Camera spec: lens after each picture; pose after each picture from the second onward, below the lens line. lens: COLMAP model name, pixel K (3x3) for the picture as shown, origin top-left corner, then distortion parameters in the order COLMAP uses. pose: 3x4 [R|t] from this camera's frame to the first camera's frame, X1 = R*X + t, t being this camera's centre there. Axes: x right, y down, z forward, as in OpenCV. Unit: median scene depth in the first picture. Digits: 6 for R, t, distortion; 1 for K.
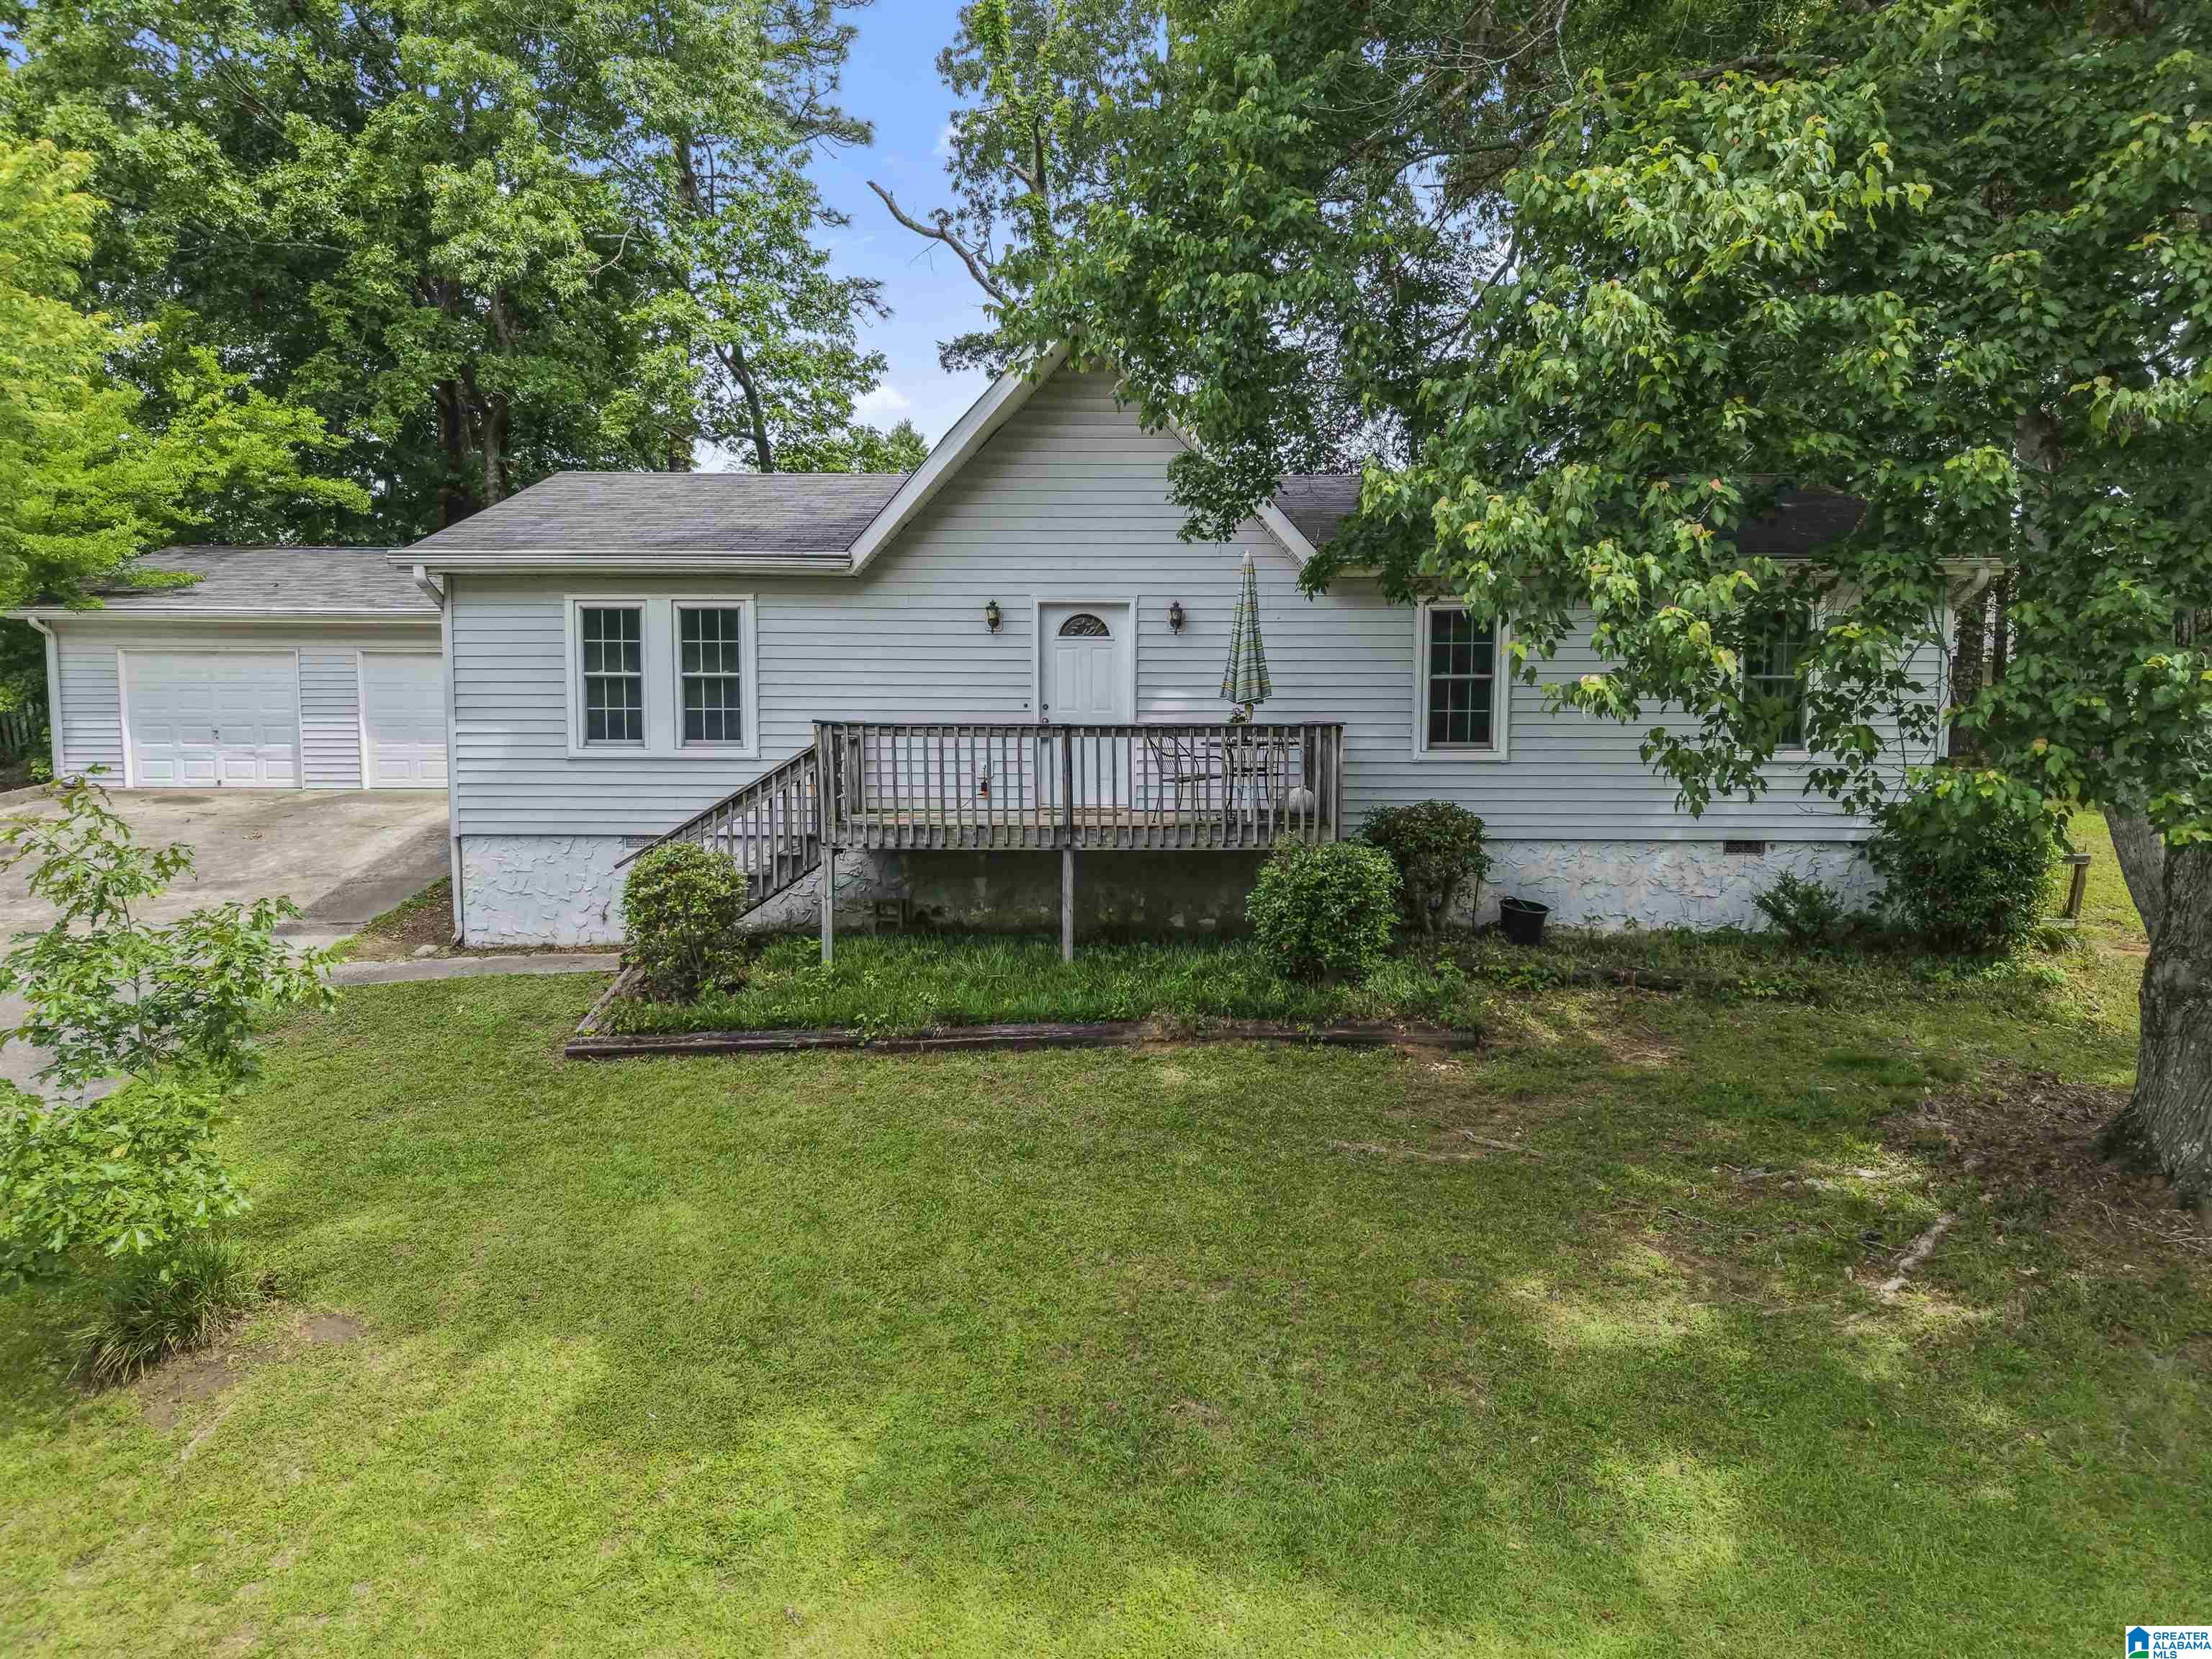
lens RADIAL K [[1521.9, 0, 1108.8], [0, 1521.9, 896.2], [0, 0, 1]] dist [0.035491, -0.046797]
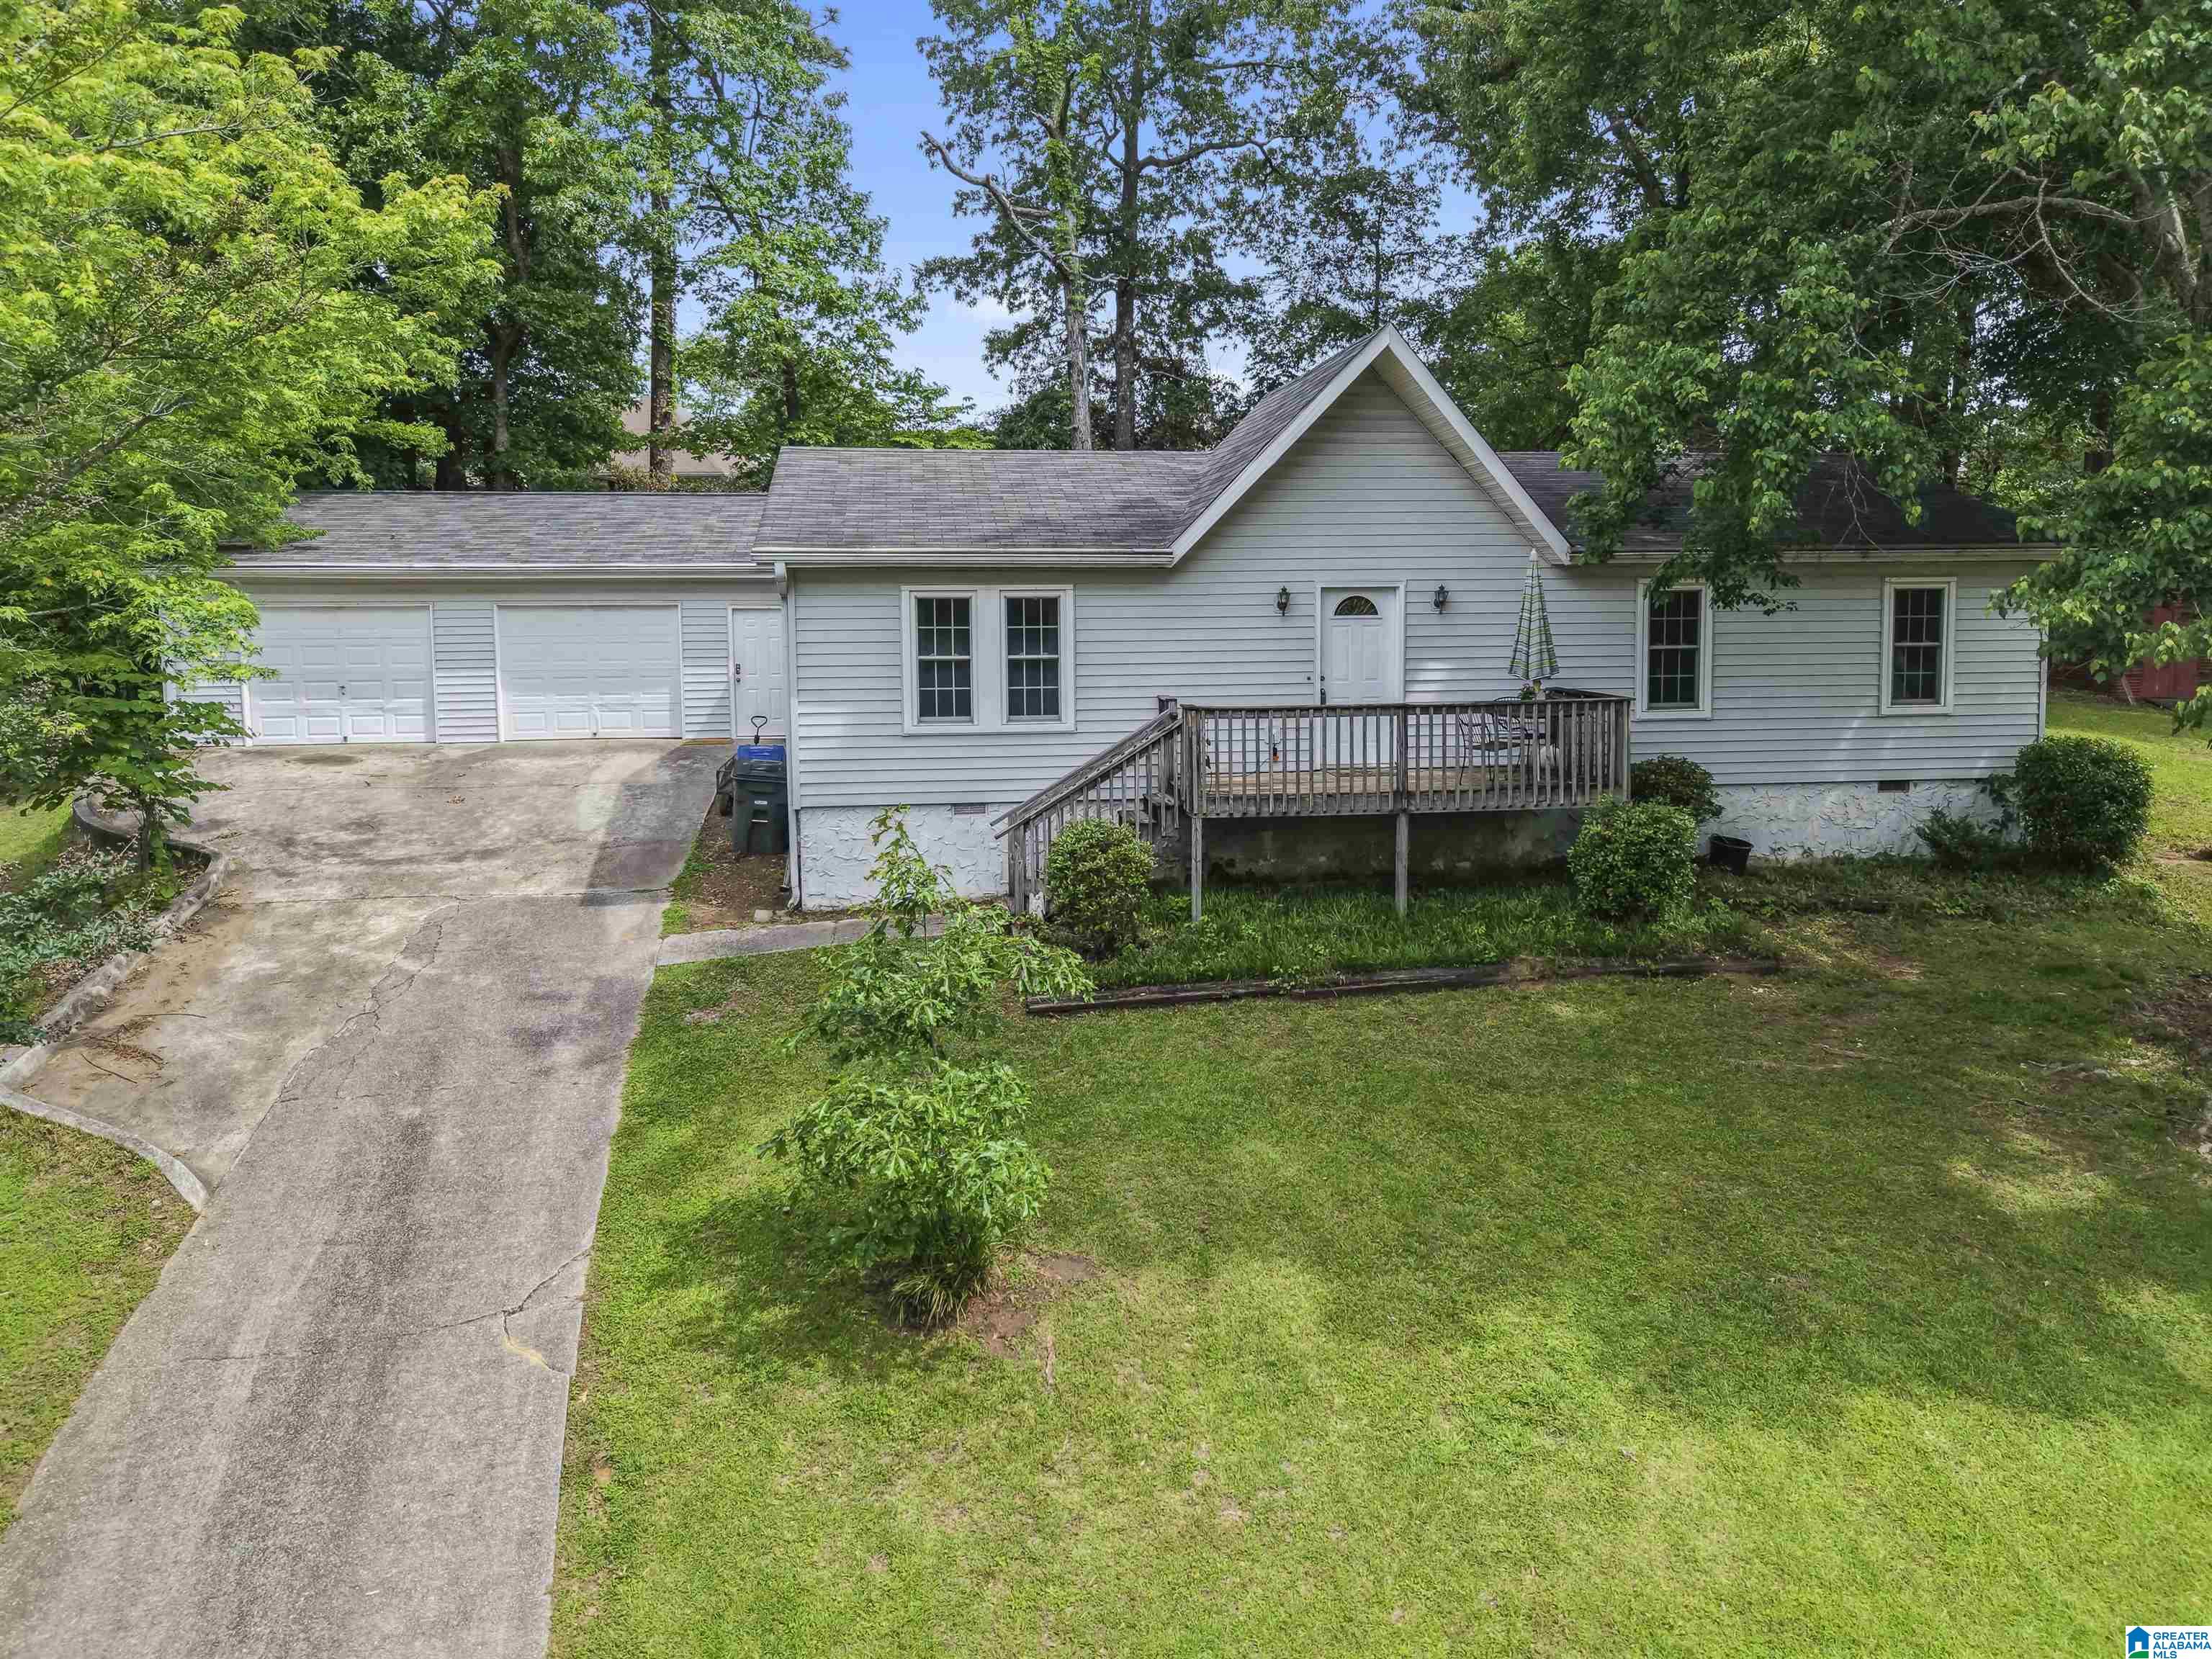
lens RADIAL K [[1571.5, 0, 1106.4], [0, 1571.5, 784.7], [0, 0, 1]] dist [0.010583, -0.004121]
pose [[0.988064, -0.028537, 0.151376, -0.384895], [0.027576, 0.999584, 0.008445, -0.061089], [-0.151554, -0.004170, 0.988440, -0.126803]]
